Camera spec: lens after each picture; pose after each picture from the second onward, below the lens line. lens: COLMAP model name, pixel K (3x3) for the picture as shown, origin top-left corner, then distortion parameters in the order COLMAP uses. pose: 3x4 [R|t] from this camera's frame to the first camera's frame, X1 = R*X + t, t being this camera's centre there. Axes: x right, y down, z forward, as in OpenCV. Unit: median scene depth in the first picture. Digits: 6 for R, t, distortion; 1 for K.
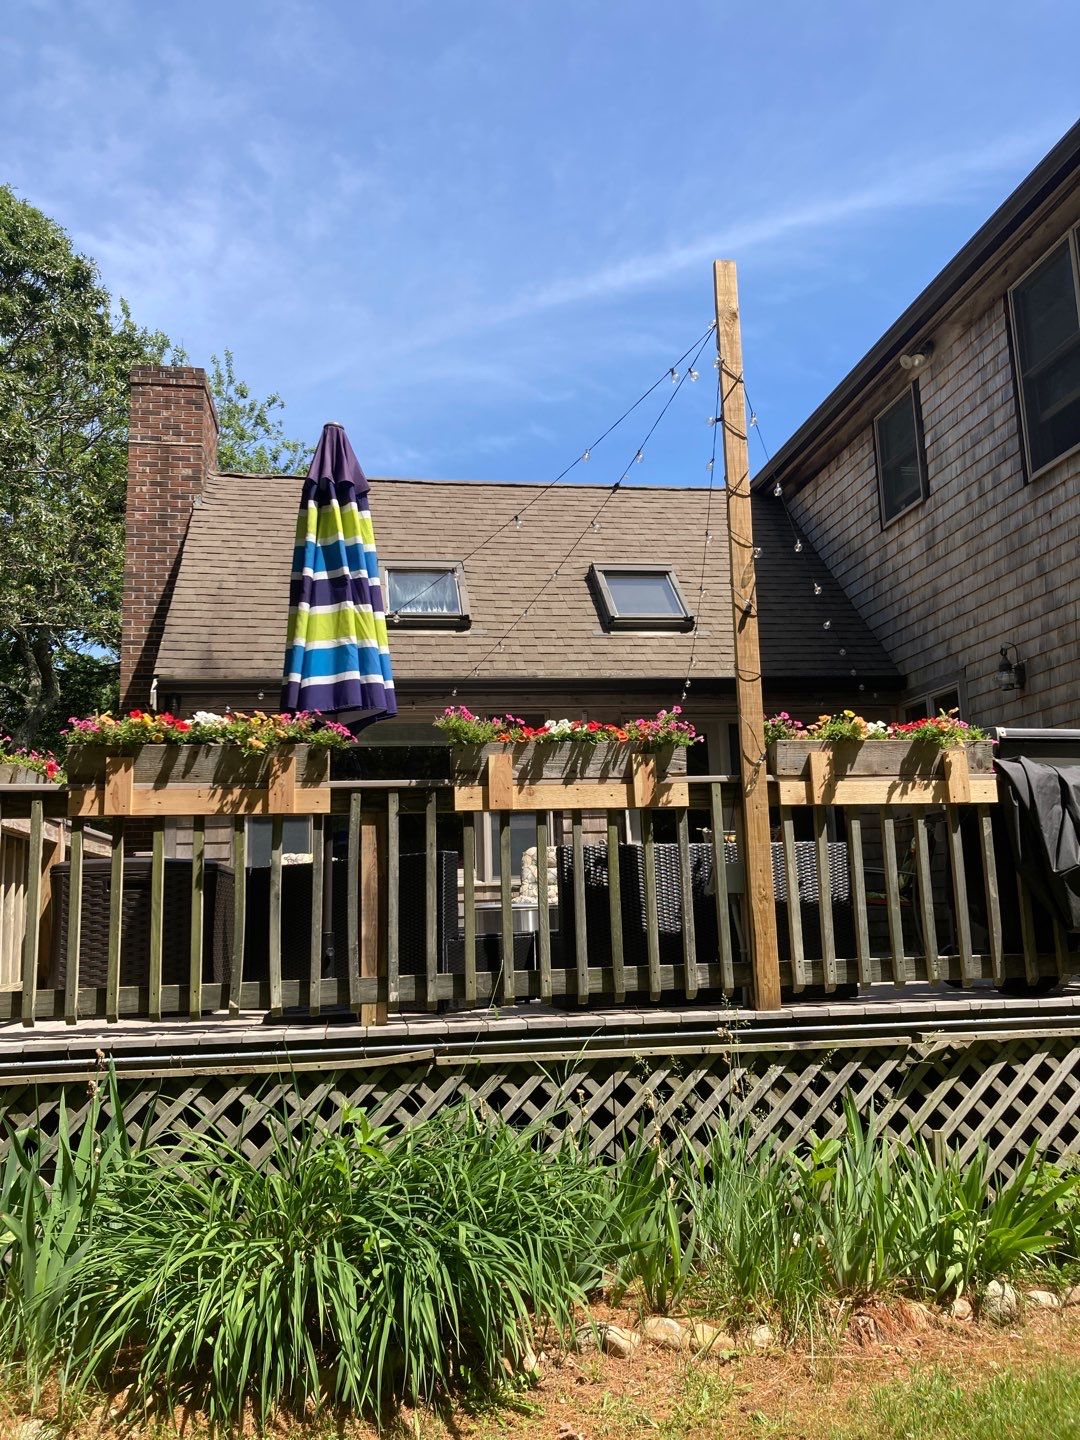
lens RADIAL K [[1207.7, 0, 528.7], [0, 1207.7, 704.0], [0, 0, 1]] dist [0.043164, -0.065063]
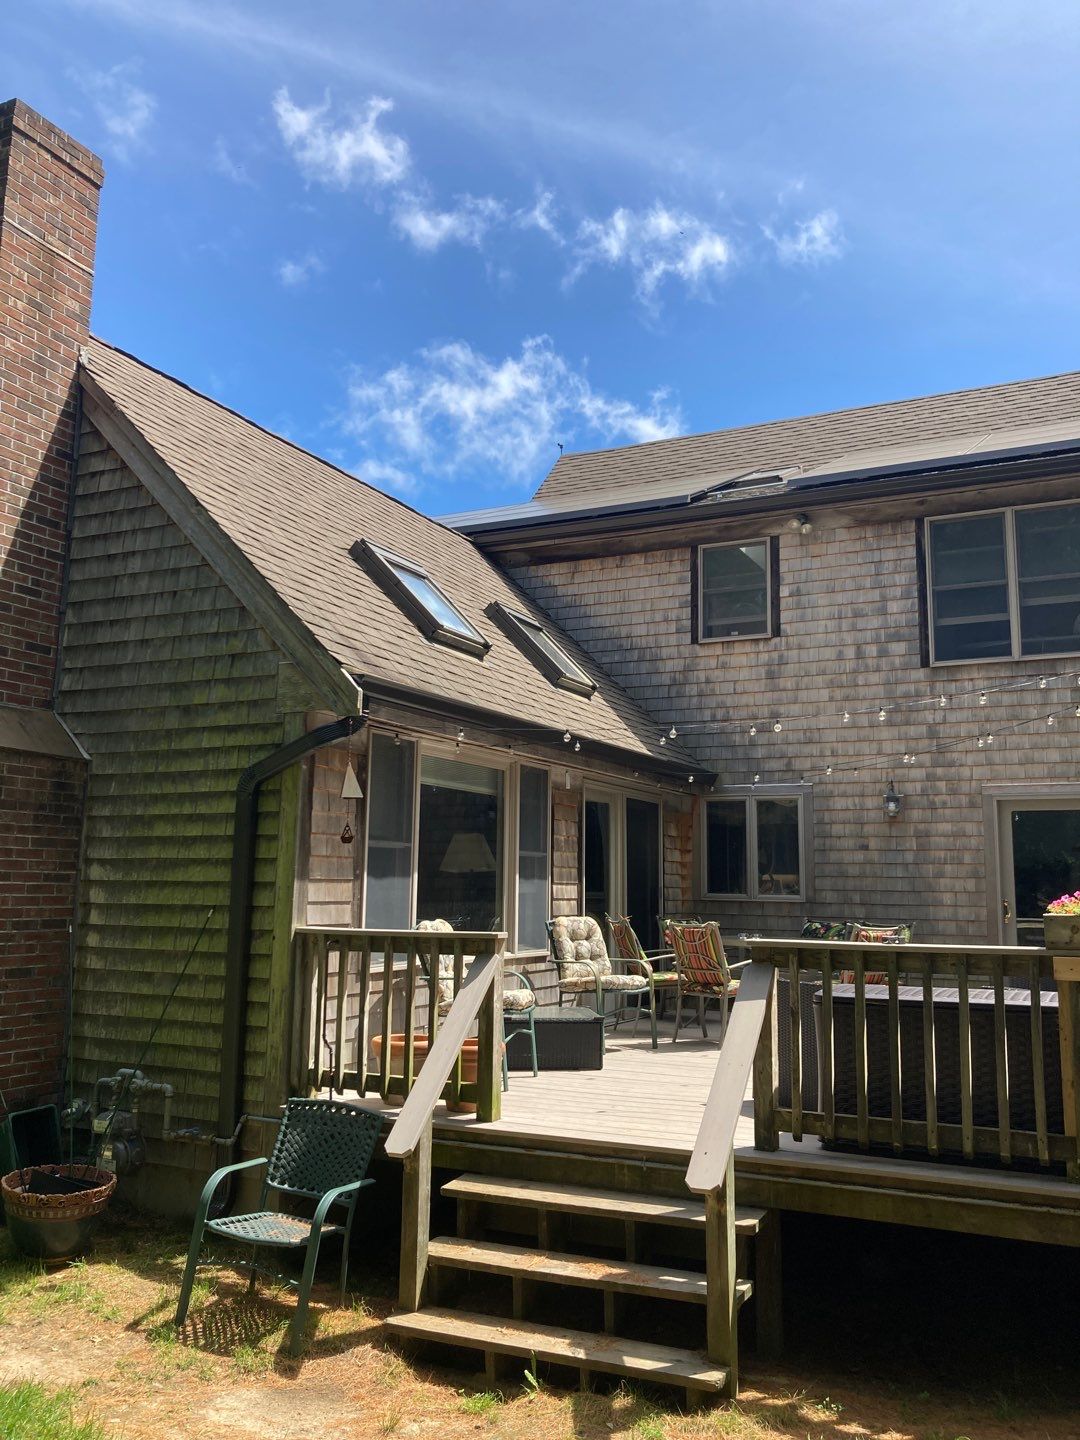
lens RADIAL K [[1207.7, 0, 559.9], [0, 1207.7, 724.3], [0, 0, 1]] dist [0.043164, -0.065063]
pose [[0.558342, 0.152581, 0.815459, -0.774257], [-0.172478, 0.982813, -0.065799, 0.033948], [-0.811484, -0.103910, 0.575062, 0.474515]]
